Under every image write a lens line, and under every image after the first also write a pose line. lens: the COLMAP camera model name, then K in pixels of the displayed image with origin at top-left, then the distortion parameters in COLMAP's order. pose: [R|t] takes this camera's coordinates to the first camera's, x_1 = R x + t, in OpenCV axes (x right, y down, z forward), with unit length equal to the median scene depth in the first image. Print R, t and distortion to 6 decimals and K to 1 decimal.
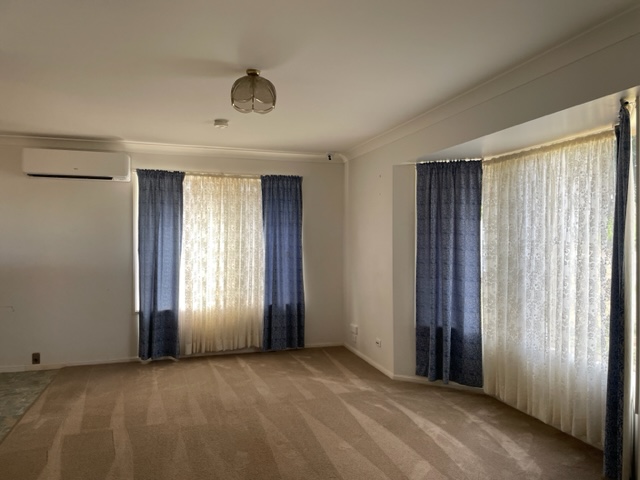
lens RADIAL K [[484.5, 0, 321.1], [0, 484.5, 239.8], [0, 0, 1]] dist [0.044628, 0.000023]
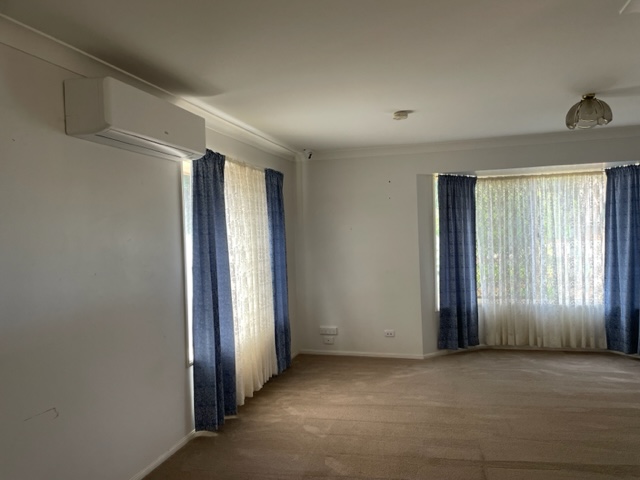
lens RADIAL K [[484.5, 0, 321.0], [0, 484.5, 241.2], [0, 0, 1]] dist [0.044628, 0.000023]
pose [[0.547005, -0.032448, 0.836500, -0.983031], [0.036413, 0.999225, 0.014949, -0.020503], [-0.836337, 0.022282, 0.547763, 0.590076]]
